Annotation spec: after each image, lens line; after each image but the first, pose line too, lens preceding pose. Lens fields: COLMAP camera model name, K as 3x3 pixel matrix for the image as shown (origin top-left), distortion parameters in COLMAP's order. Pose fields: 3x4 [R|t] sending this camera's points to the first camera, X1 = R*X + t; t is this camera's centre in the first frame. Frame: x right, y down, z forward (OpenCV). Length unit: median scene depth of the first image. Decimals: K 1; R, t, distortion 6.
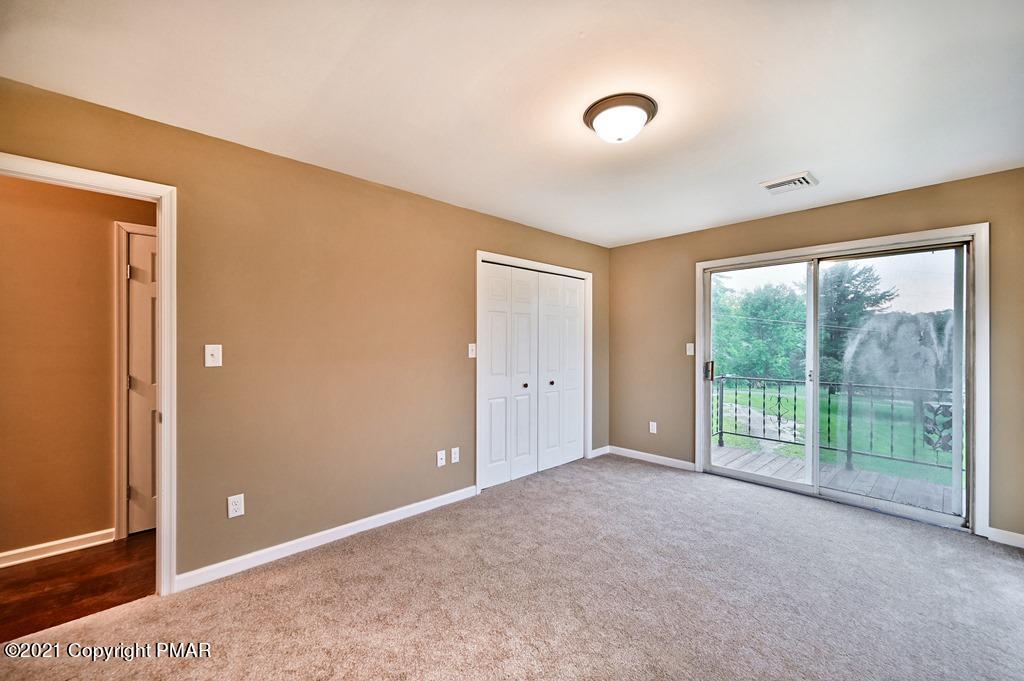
lens RADIAL K [[405.8, 0, 517.5], [0, 405.8, 341.0], [0, 0, 1]] dist [0.000926, 0.000582]
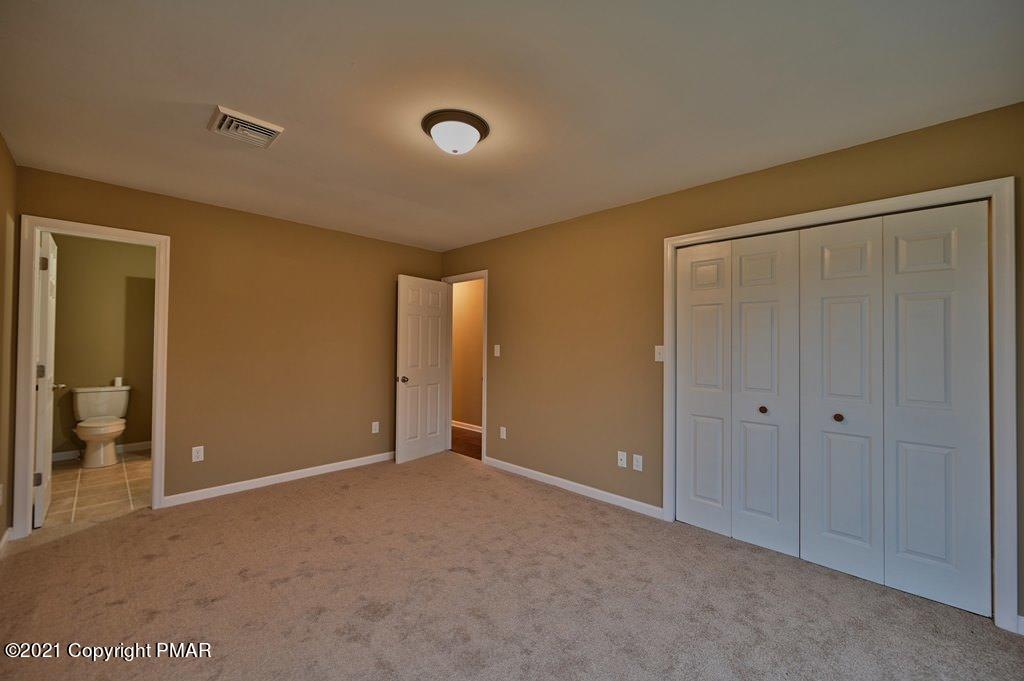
lens RADIAL K [[405.8, 0, 517.5], [0, 405.8, 341.0], [0, 0, 1]] dist [0.000926, 0.000582]
pose [[0.040929, -0.016745, -0.999022, 0.882648], [-0.006370, 0.999835, -0.017020, 0.014627], [0.999142, 0.007060, 0.040816, 0.754096]]
